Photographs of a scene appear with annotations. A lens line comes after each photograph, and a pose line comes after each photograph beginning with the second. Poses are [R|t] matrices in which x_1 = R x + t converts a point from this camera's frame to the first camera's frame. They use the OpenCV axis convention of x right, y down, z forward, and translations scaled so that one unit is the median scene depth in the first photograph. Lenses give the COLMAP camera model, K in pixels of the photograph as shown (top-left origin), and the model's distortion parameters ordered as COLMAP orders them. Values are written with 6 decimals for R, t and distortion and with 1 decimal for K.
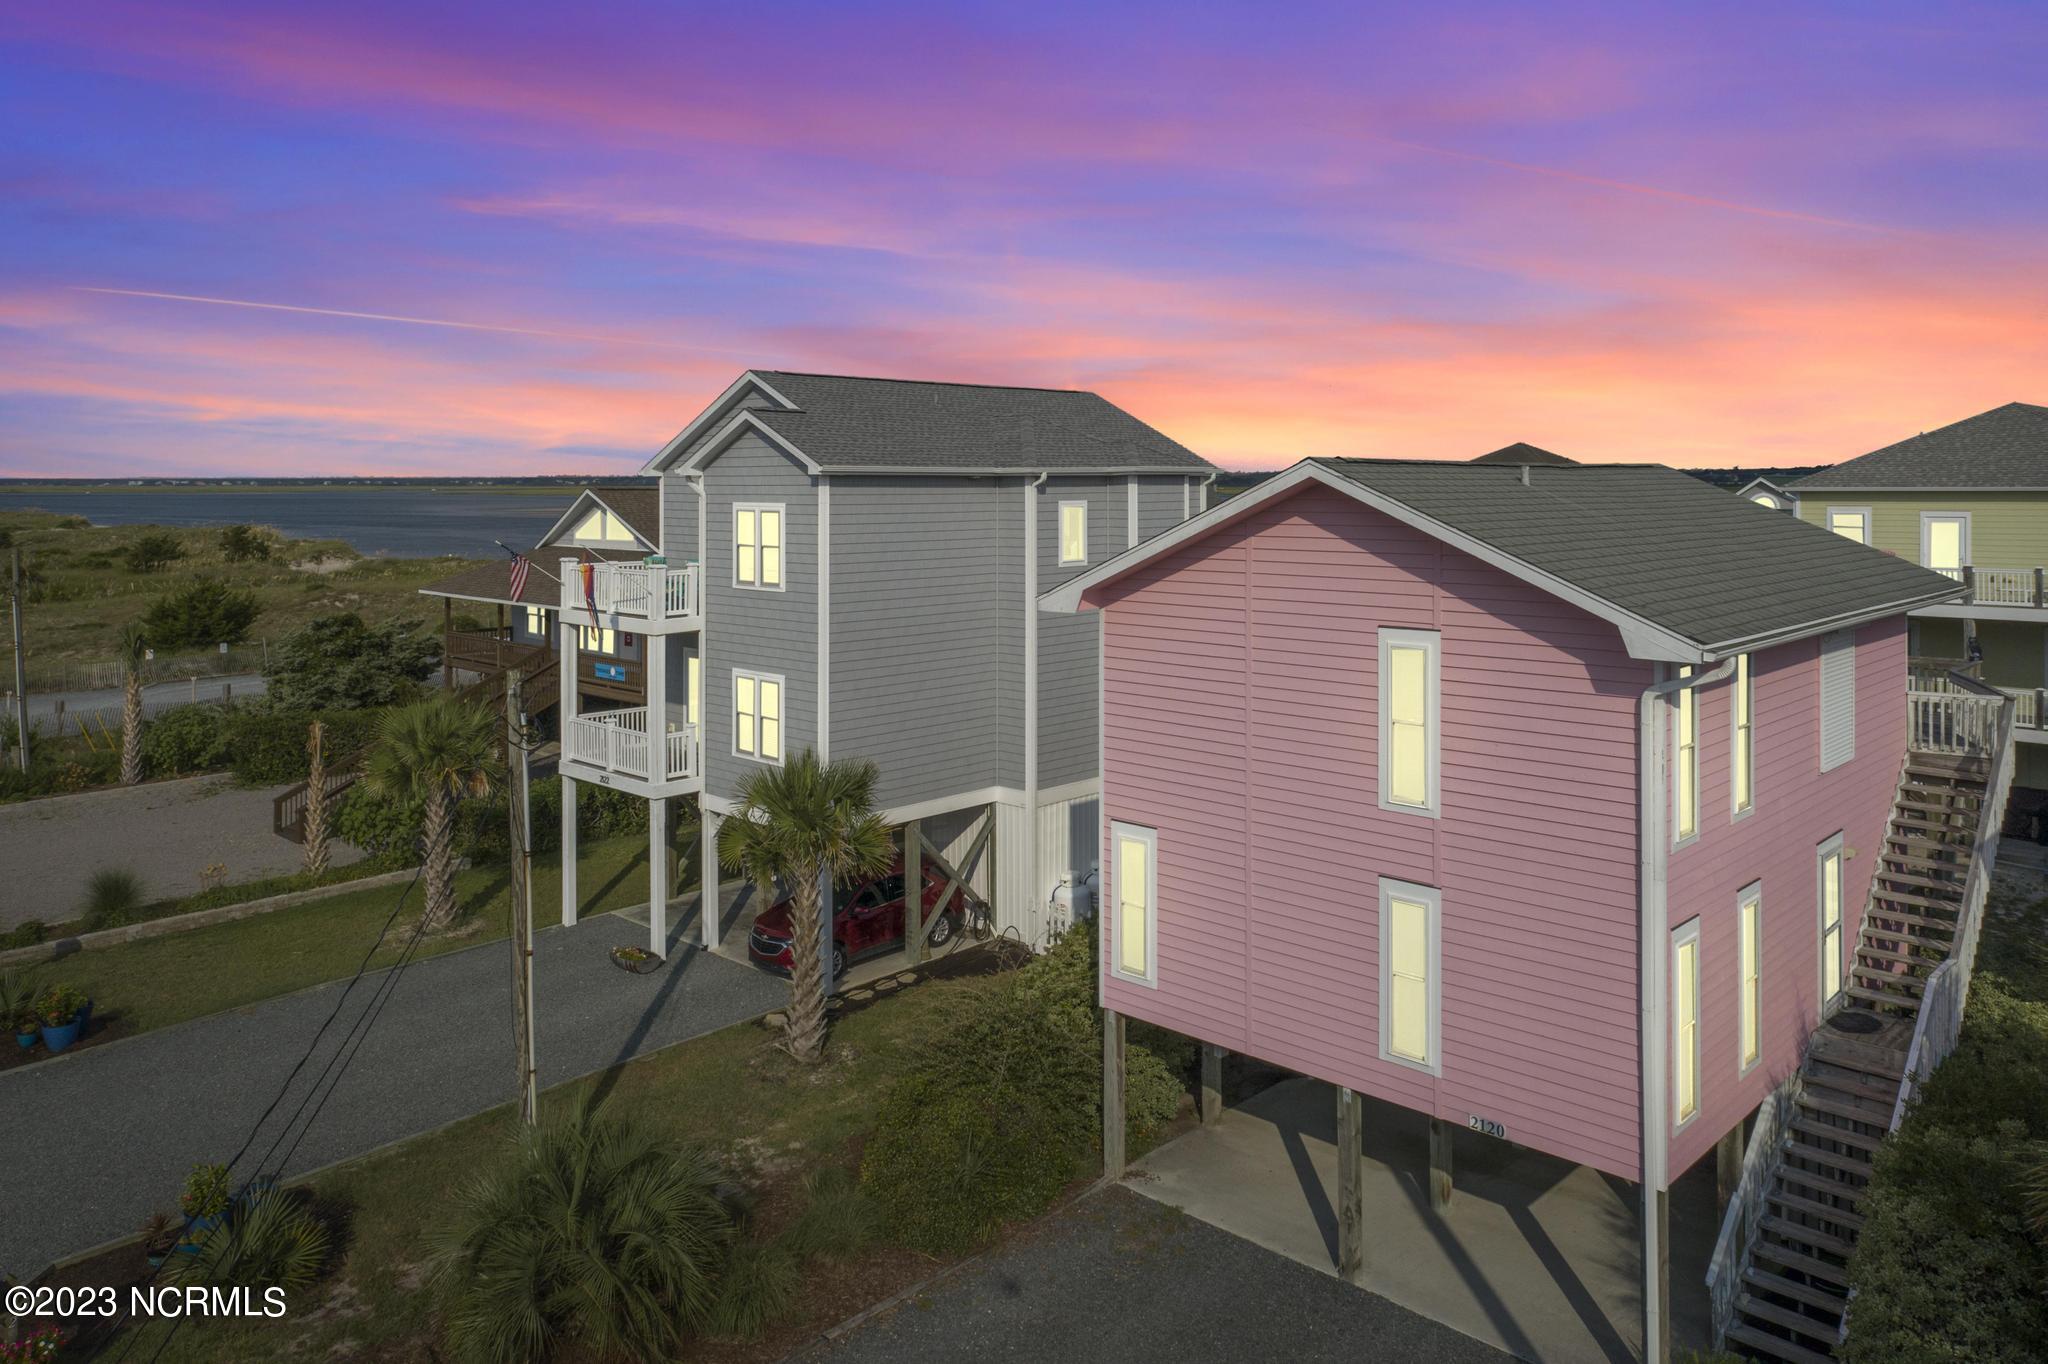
lens RADIAL K [[1450.8, 0, 1024.3], [0, 1450.8, 494.3], [0, 0, 1]] dist [-0.004845, -0.001015]
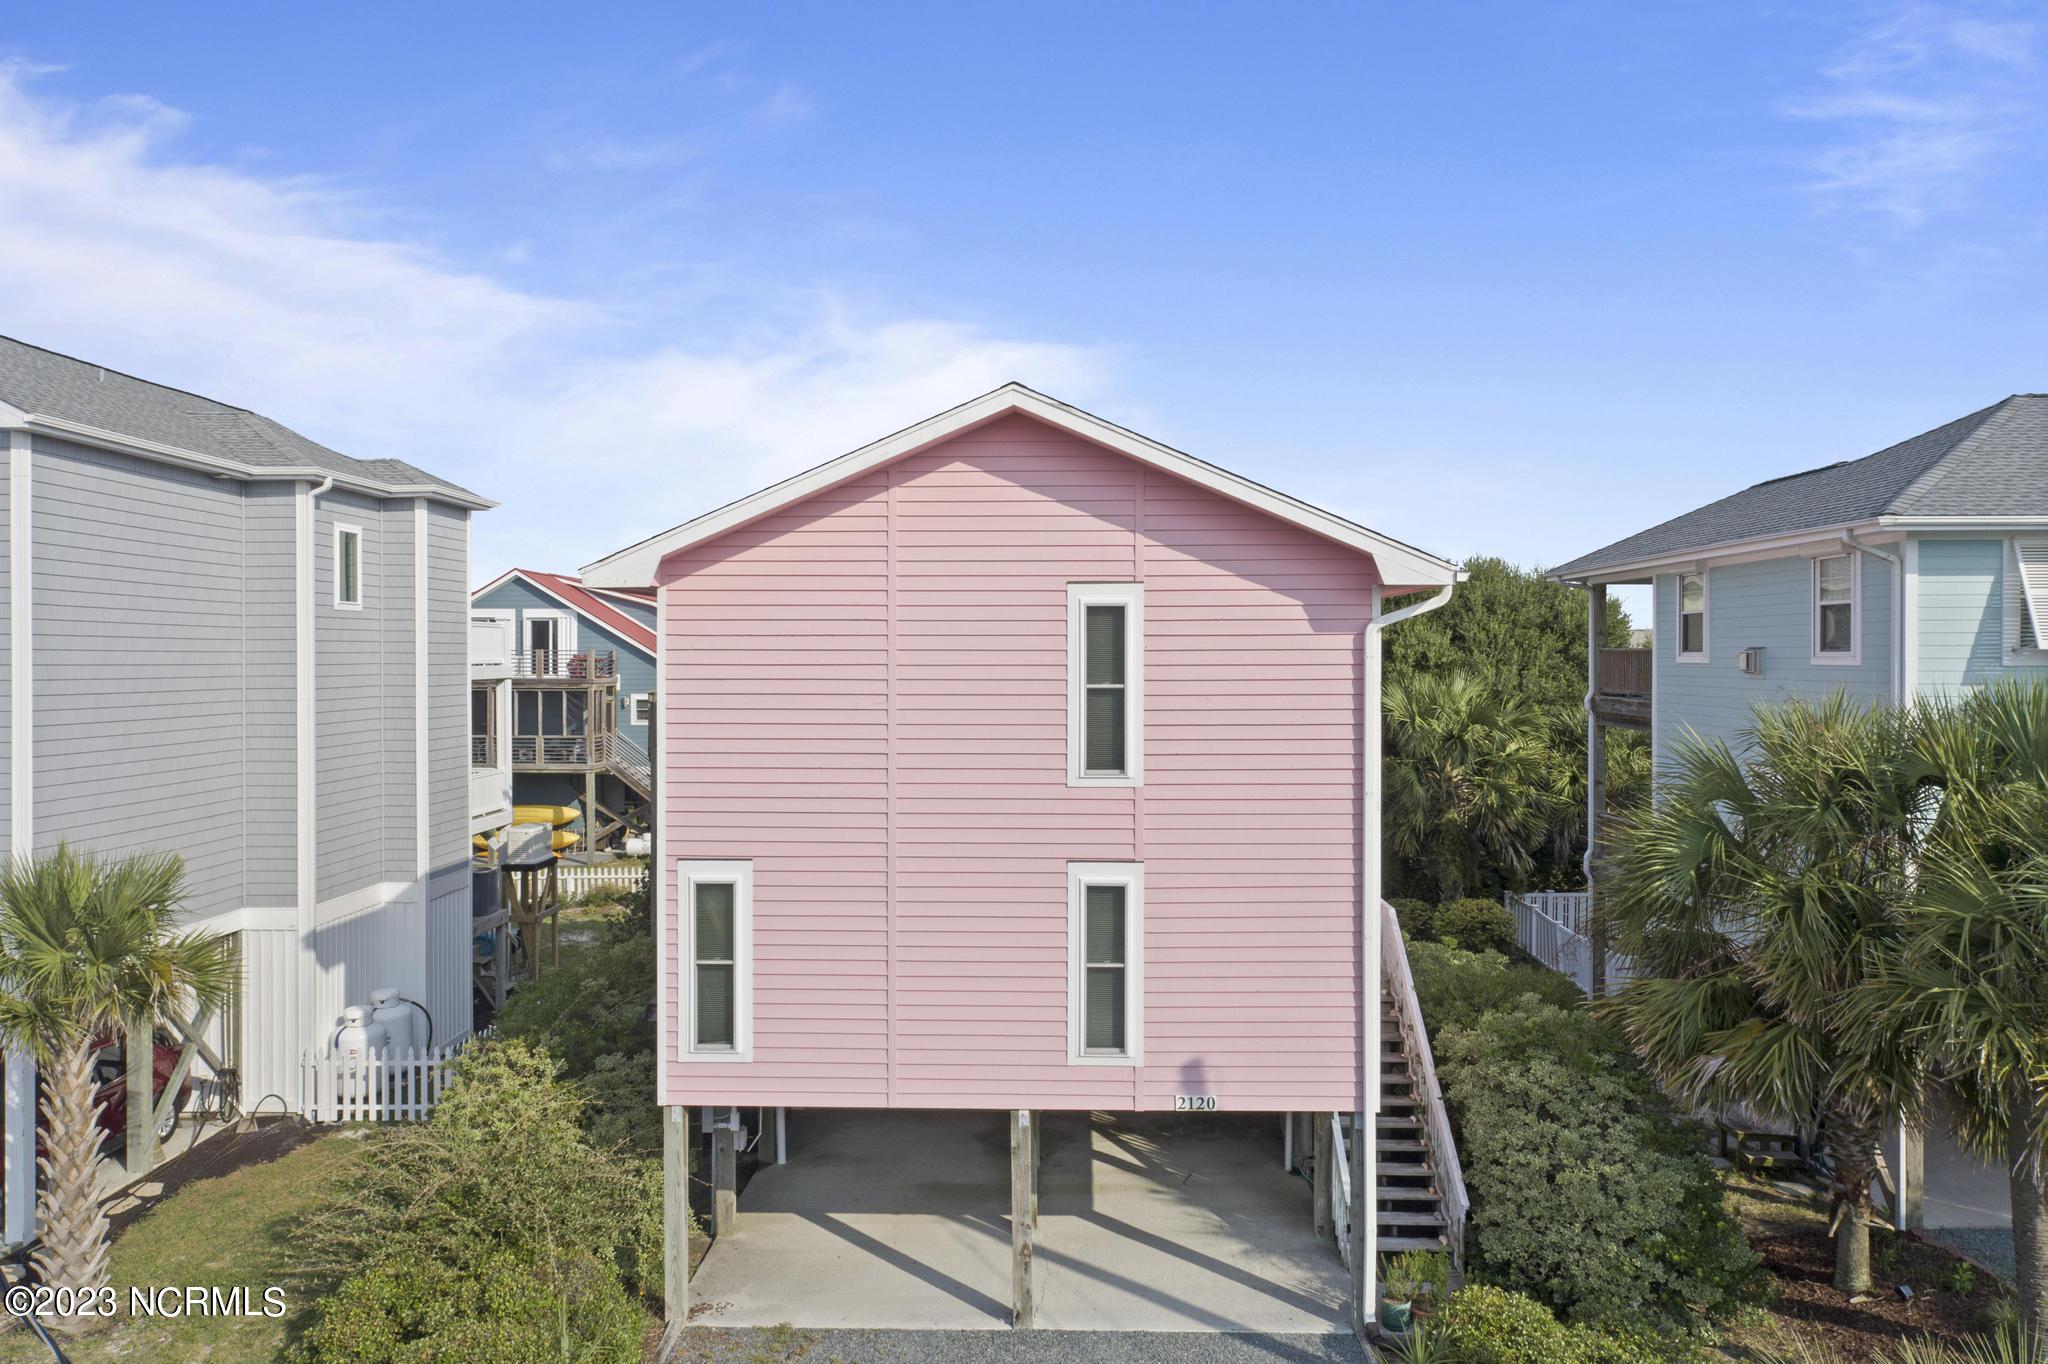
lens RADIAL K [[1416.5, 0, 1024.0], [0, 1416.5, 682.0], [0, 0, 1]] dist [-0.002914, 0.002051]
pose [[0.737184, -0.006325, 0.675663, -0.227769], [0.001981, 0.999972, 0.007199, 0.090718], [-0.675689, -0.003969, 0.737176, 0.231693]]
